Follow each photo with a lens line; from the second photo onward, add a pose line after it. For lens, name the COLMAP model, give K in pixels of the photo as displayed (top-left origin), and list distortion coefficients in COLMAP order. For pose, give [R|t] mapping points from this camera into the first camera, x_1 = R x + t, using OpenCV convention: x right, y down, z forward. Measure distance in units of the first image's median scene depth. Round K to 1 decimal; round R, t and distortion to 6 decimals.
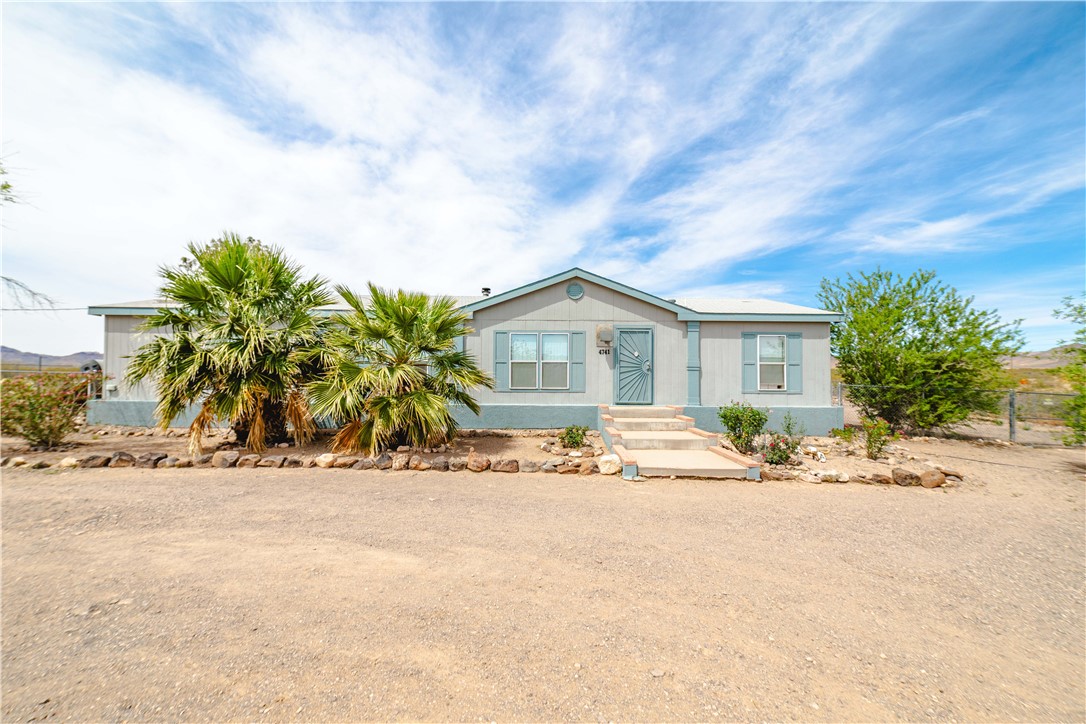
lens RADIAL K [[407.3, 0, 532.3], [0, 407.3, 367.9], [0, 0, 1]] dist [-0.001938, 0.000797]
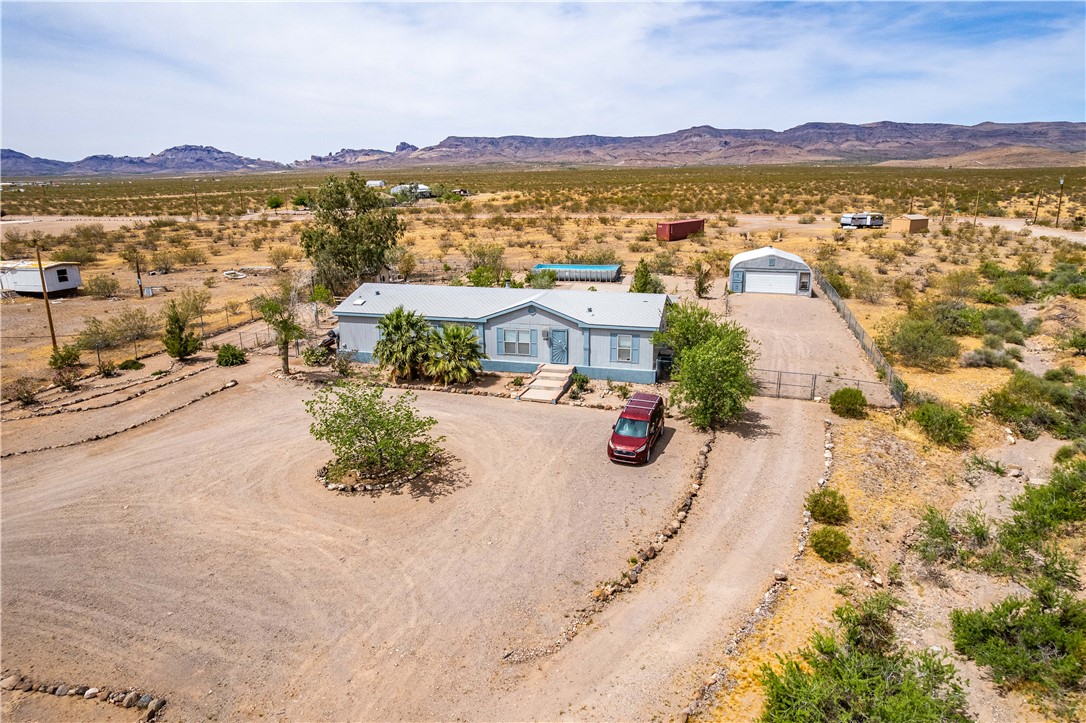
lens RADIAL K [[684.7, 0, 534.2], [0, 684.7, 360.7], [0, 0, 1]] dist [-0.033627, 0.013883]
pose [[0.961003, 0.057688, -0.270454, 1.010828], [0.020912, 0.960039, 0.279083, -0.863962], [0.275746, -0.273855, 0.921394, -2.176827]]
